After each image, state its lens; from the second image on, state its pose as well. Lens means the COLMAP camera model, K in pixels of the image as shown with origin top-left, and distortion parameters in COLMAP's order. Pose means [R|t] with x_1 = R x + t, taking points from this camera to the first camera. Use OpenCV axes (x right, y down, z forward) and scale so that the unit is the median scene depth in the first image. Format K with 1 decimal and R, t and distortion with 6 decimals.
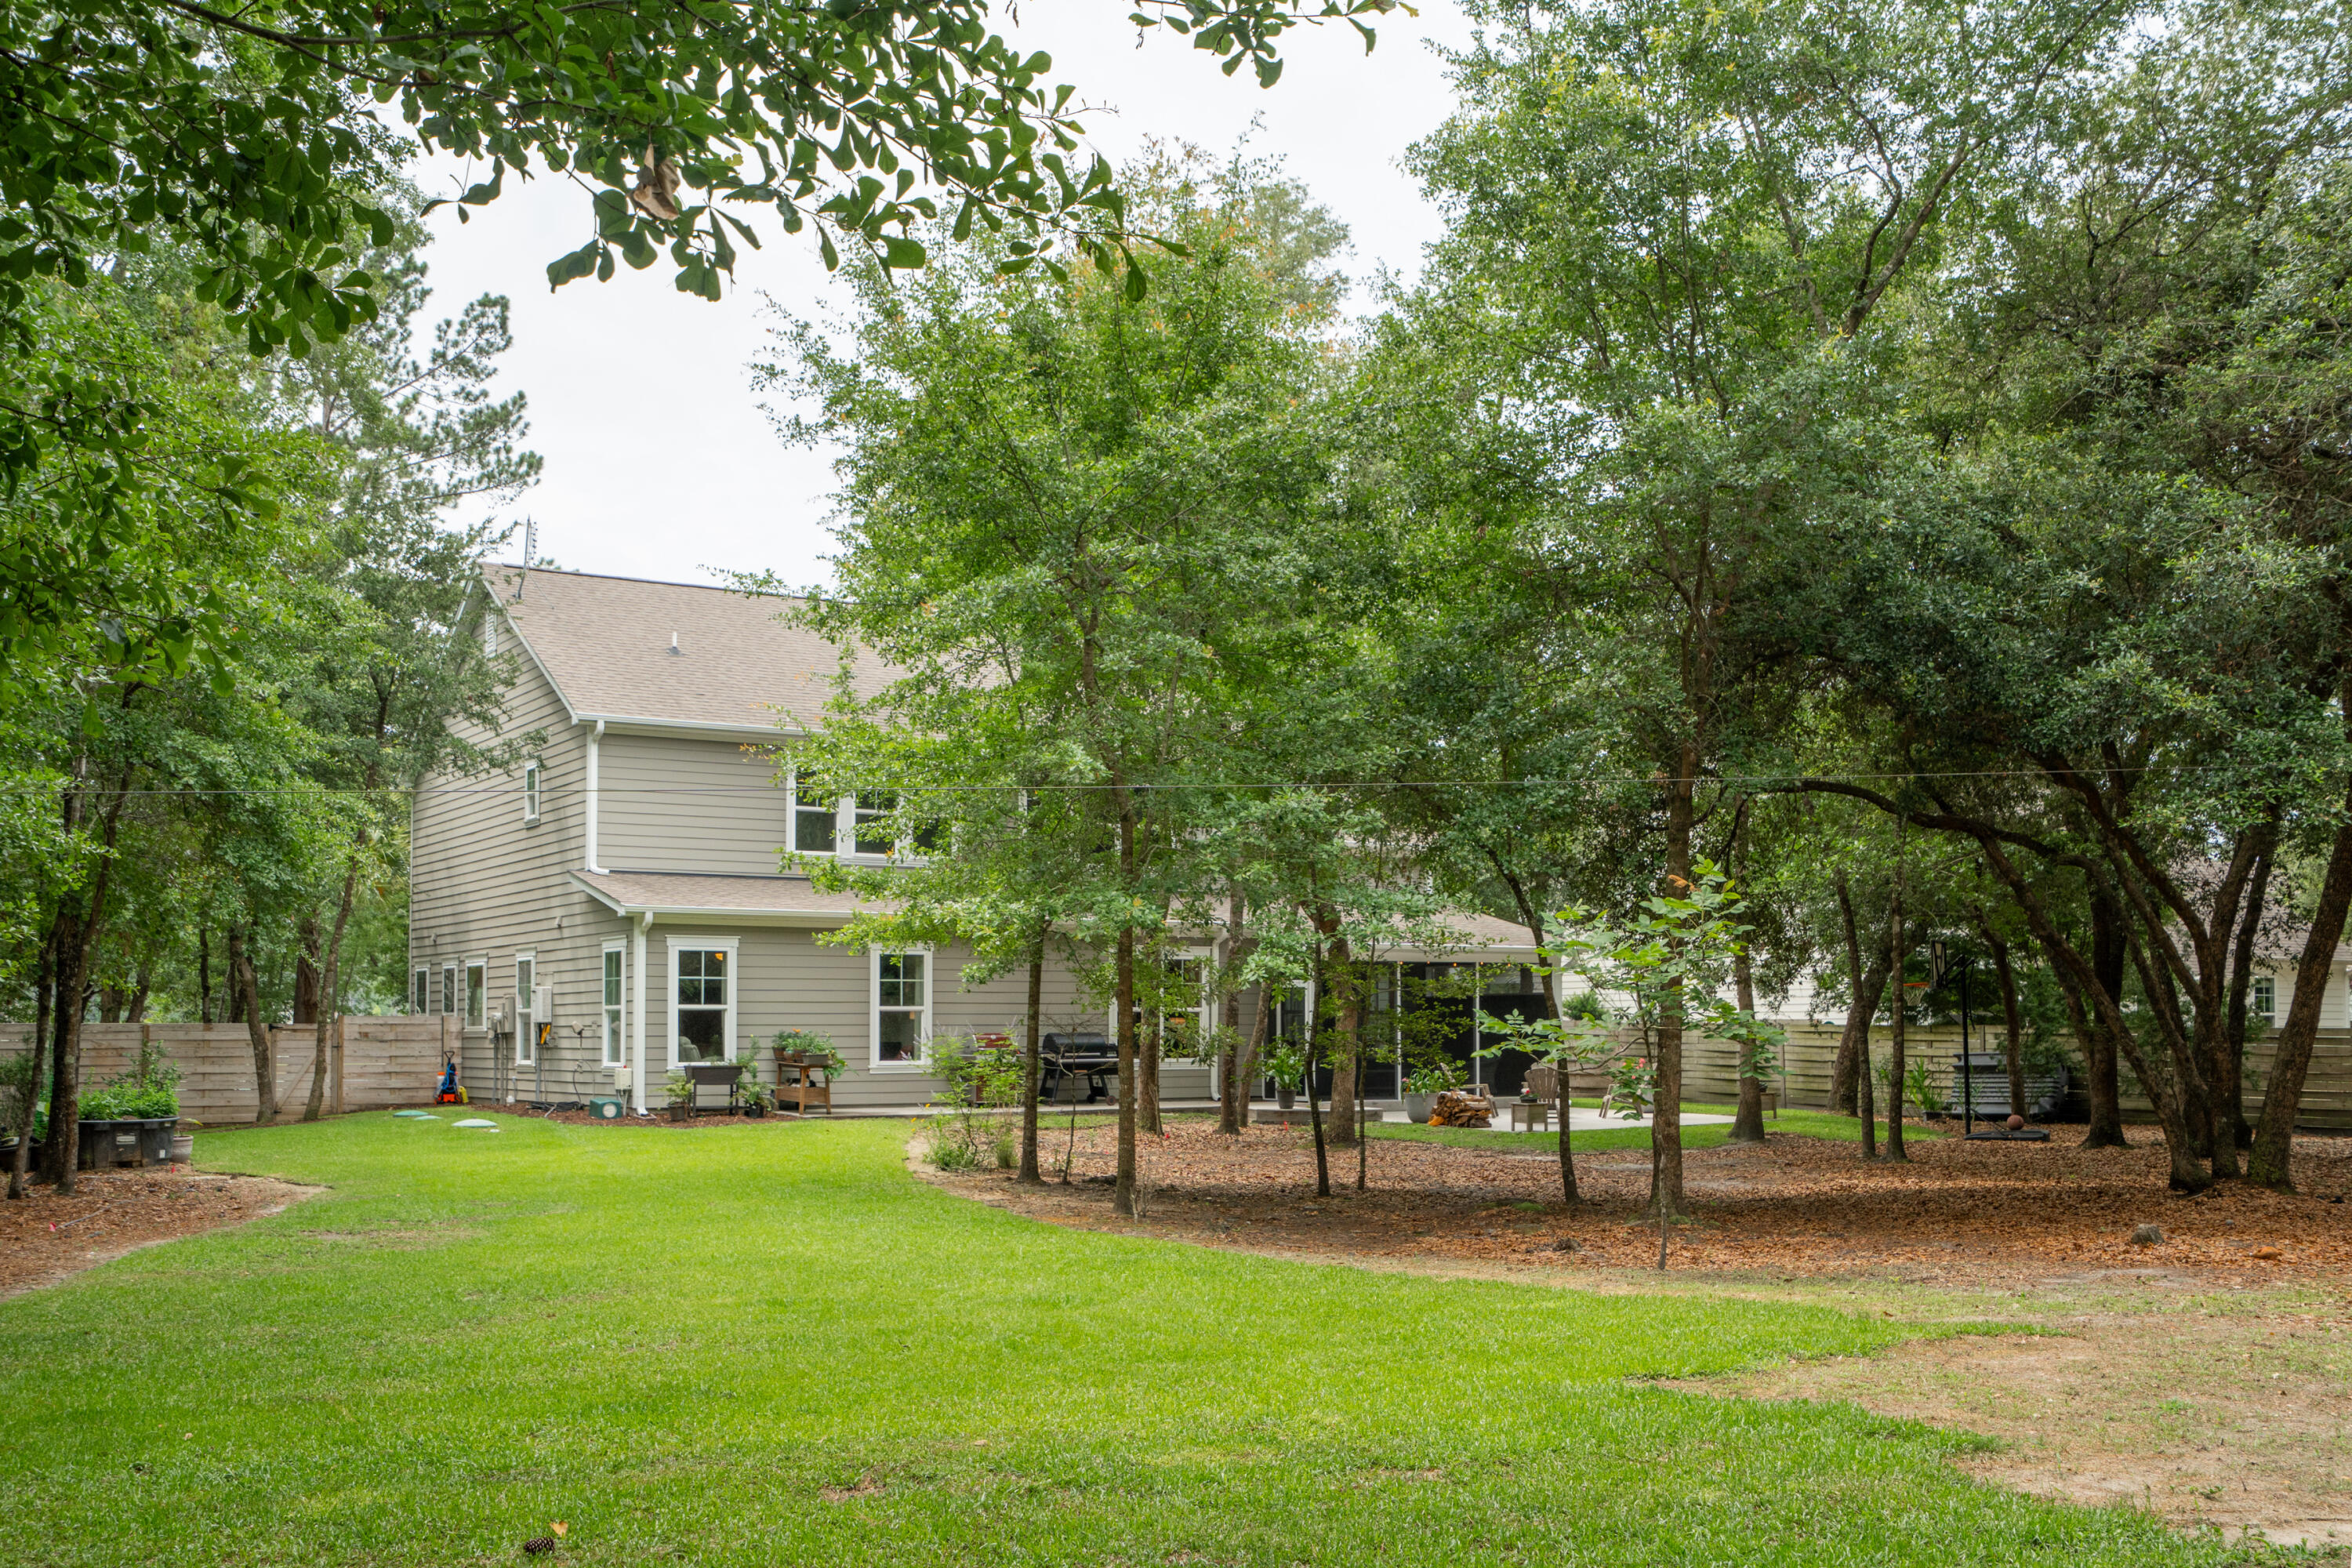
lens RADIAL K [[2322.0, 0, 1176.0], [0, 2322.0, 784.0], [0, 0, 1]] dist [0.011197, -0.006698]
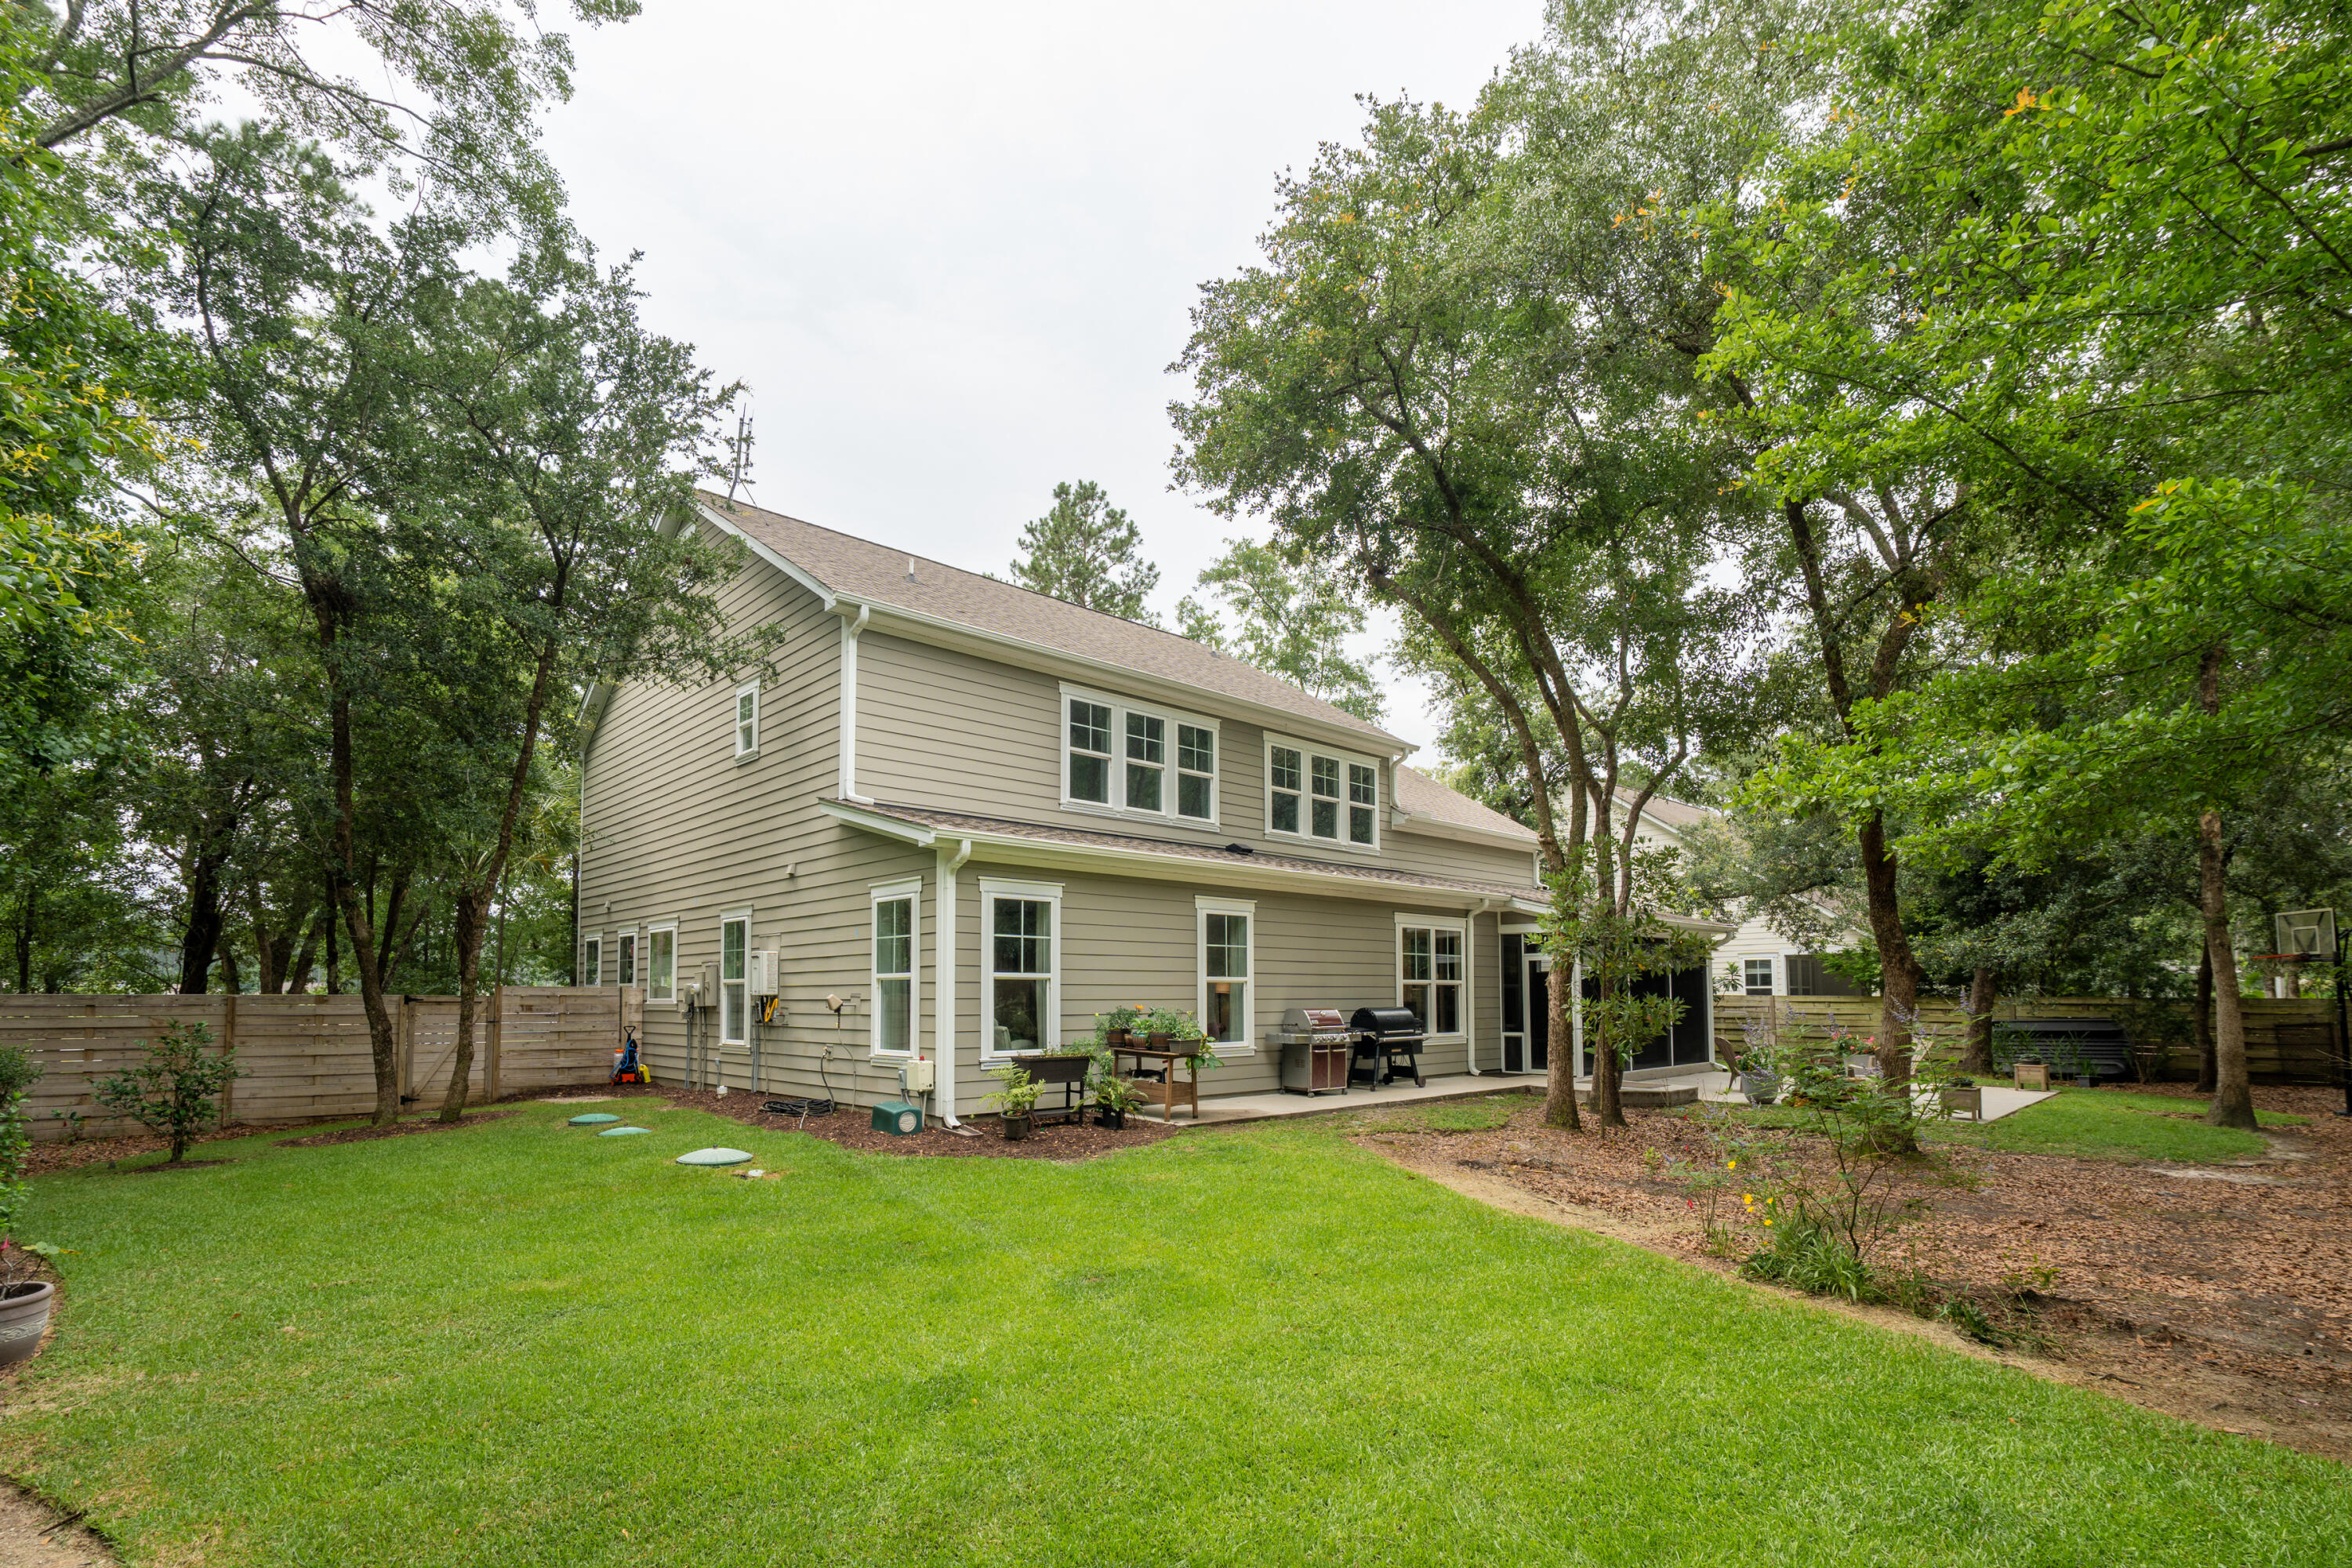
lens RADIAL K [[1123.1, 0, 1170.6], [0, 1123.1, 888.6], [0, 0, 1]] dist [0.002497, 0.000774]
pose [[0.983112, 0.019072, 0.182011, -0.209216], [-0.020850, 0.999752, 0.007864, 0.060405], [-0.181816, -0.011526, 0.983265, 0.598712]]
